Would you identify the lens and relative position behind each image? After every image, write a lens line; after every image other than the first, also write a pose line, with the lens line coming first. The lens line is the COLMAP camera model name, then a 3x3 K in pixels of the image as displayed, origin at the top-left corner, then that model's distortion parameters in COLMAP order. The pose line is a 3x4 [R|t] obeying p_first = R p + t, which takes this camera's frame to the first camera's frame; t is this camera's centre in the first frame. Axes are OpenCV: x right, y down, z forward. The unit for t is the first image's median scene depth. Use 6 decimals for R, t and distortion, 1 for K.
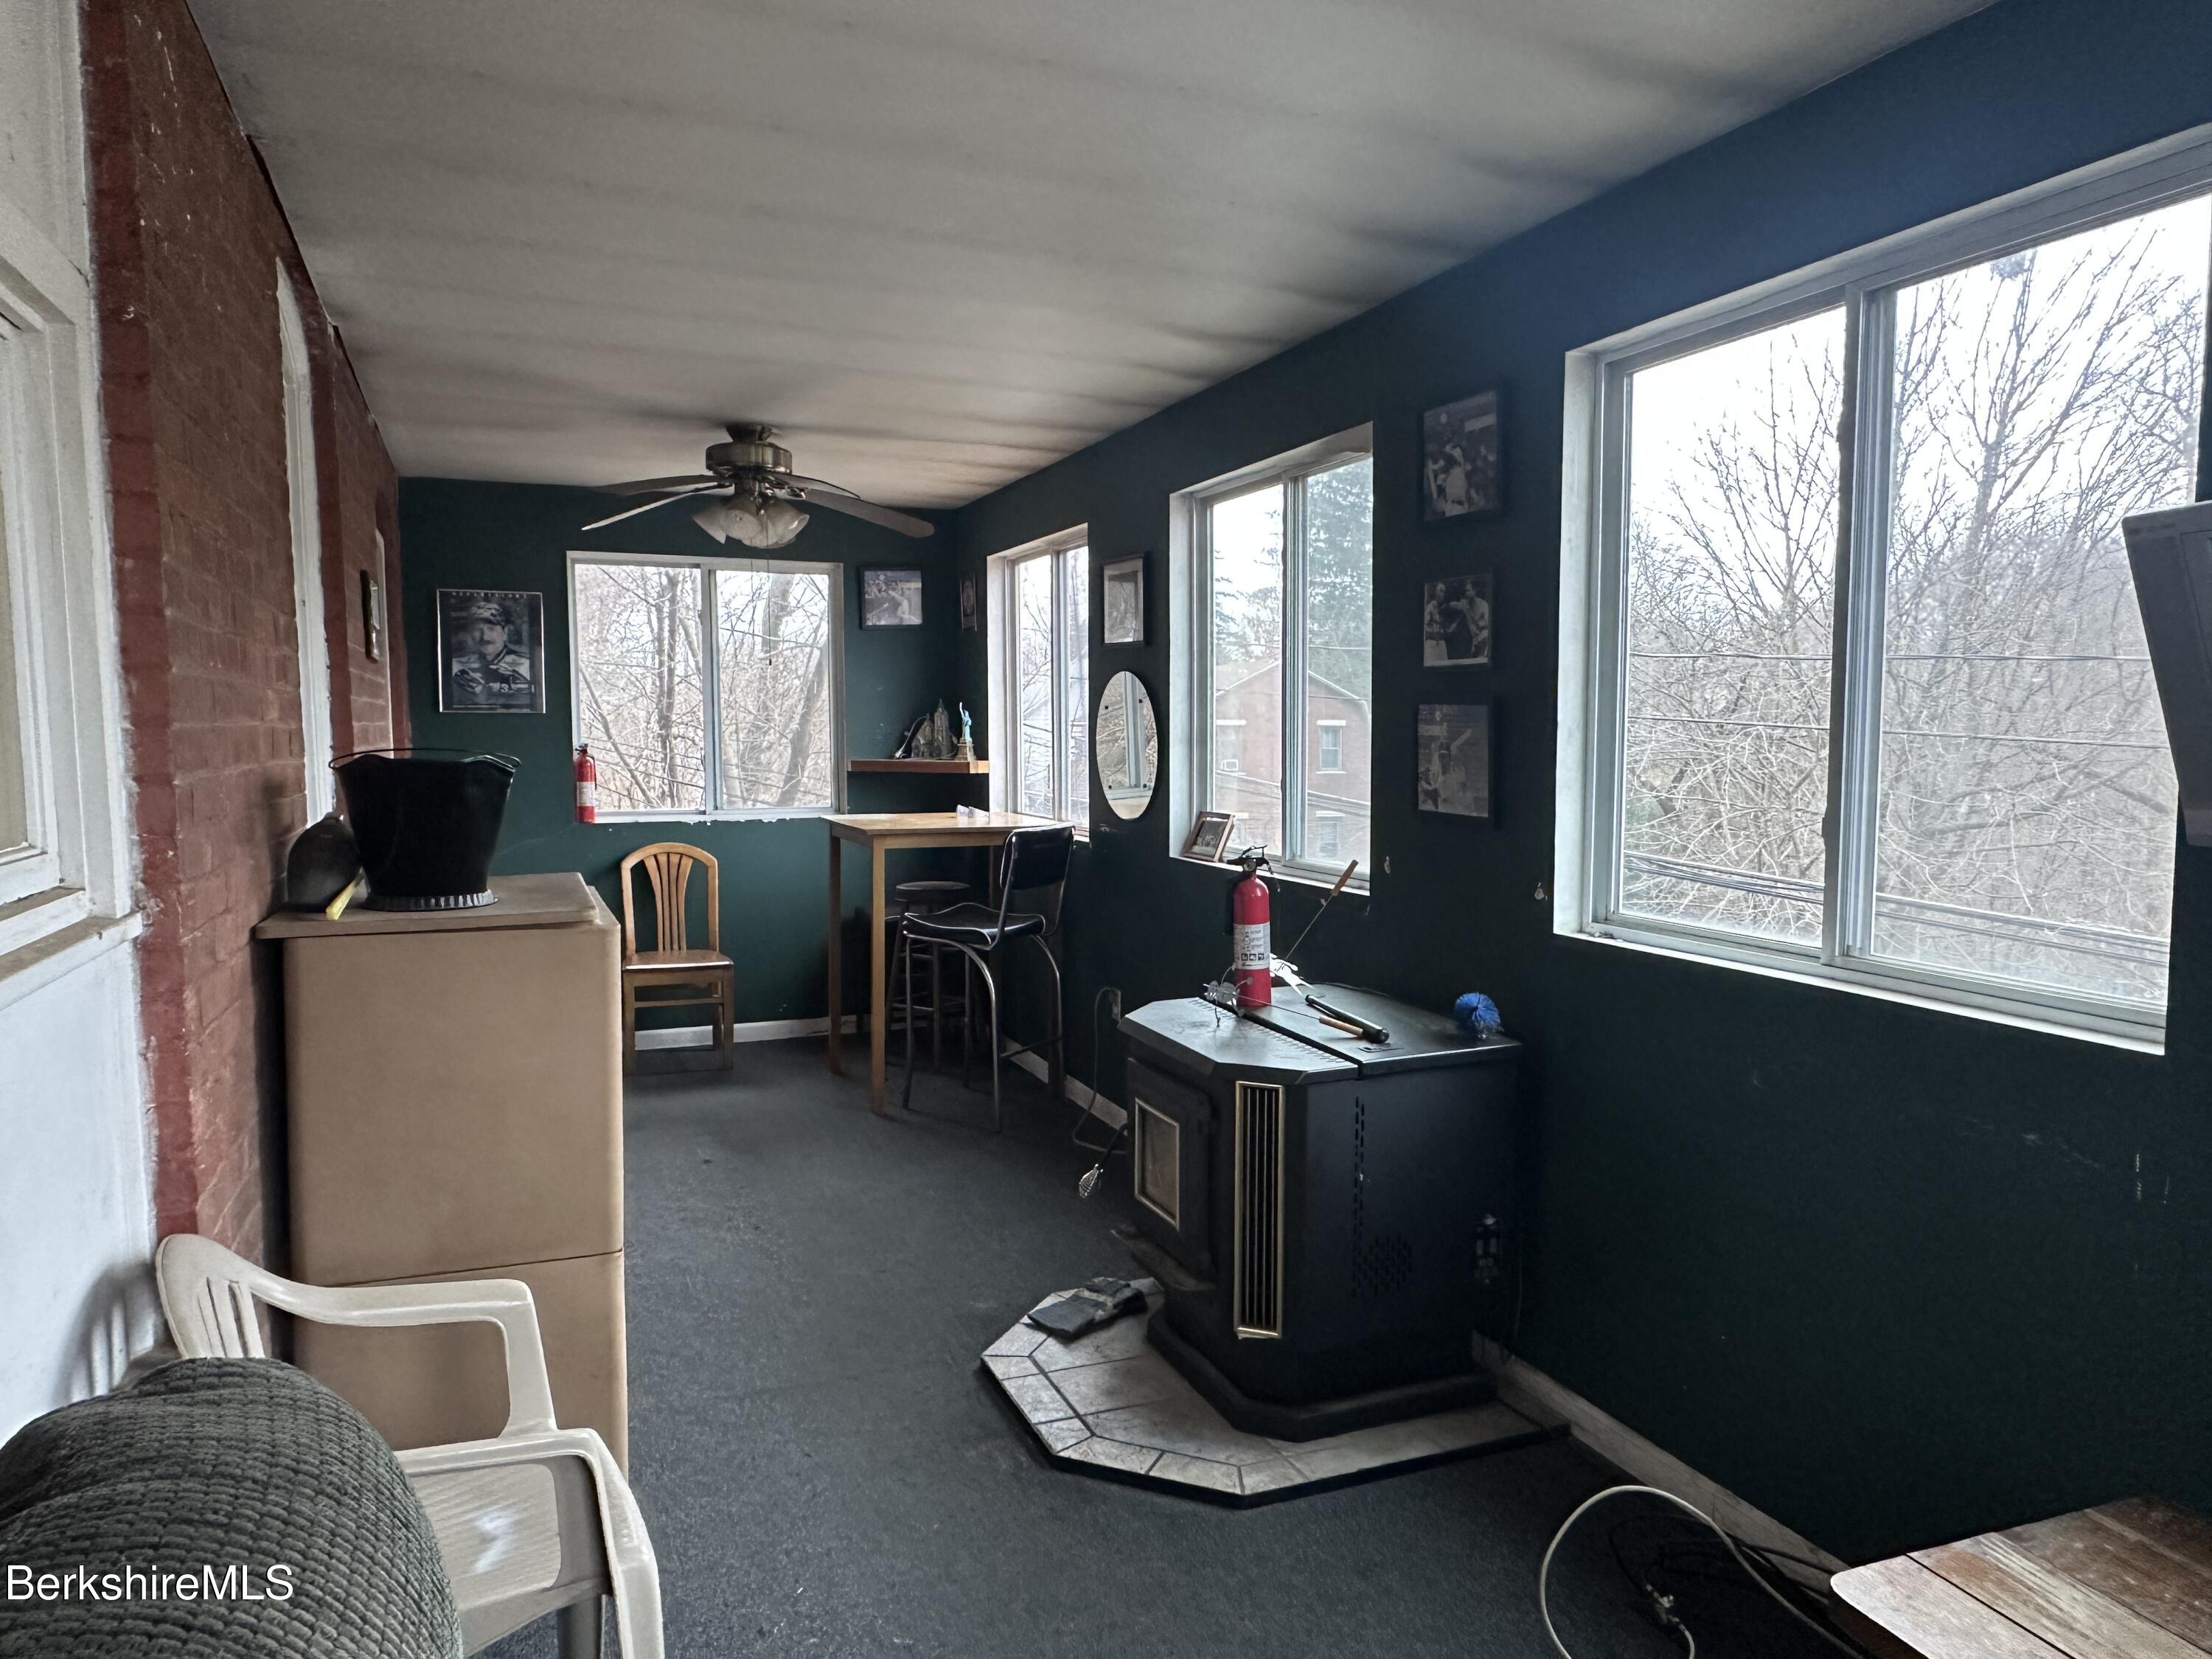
lens RADIAL K [[1442.1, 0, 1105.0], [0, 1442.1, 841.7], [0, 0, 1]] dist [-0.003705, 0.000704]
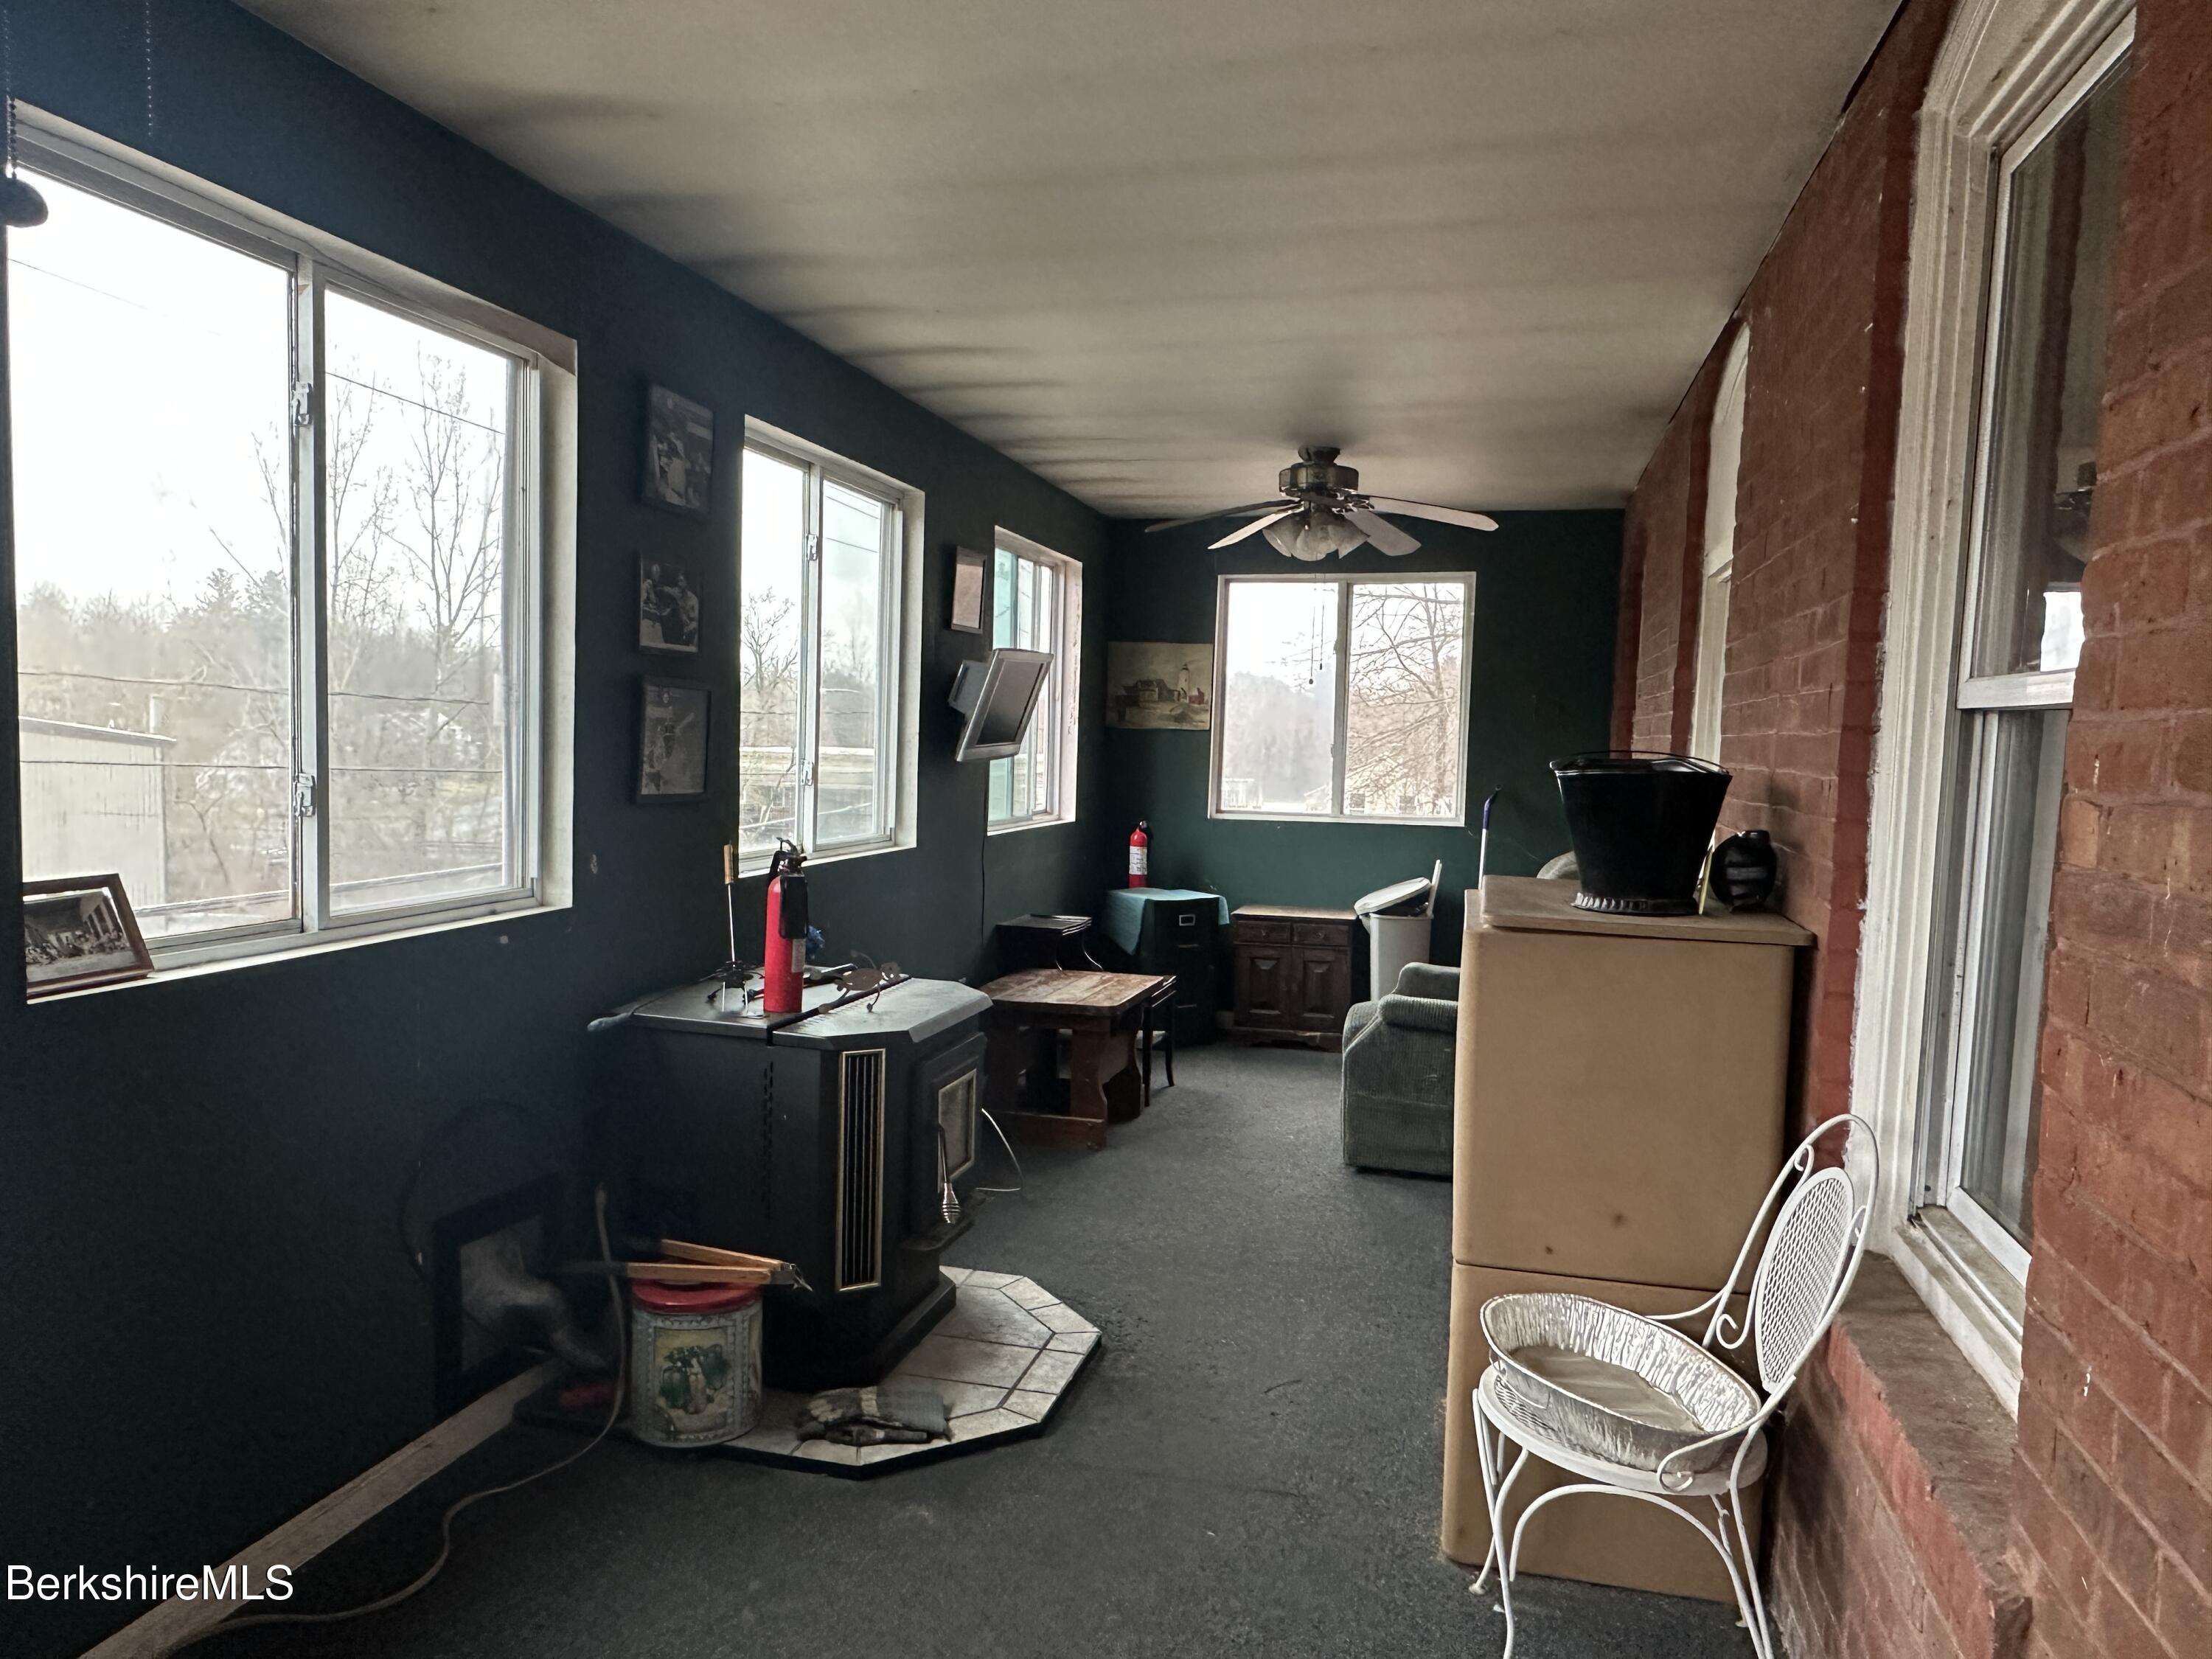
lens RADIAL K [[1484.4, 0, 1108.8], [0, 1484.4, 831.7], [0, 0, 1]] dist [0.031418, 0.001448]
pose [[-0.800410, -0.061948, 0.596244, -0.649897], [0.022734, 0.990793, 0.133460, -0.128327], [-0.599022, 0.120378, -0.791633, 1.669834]]
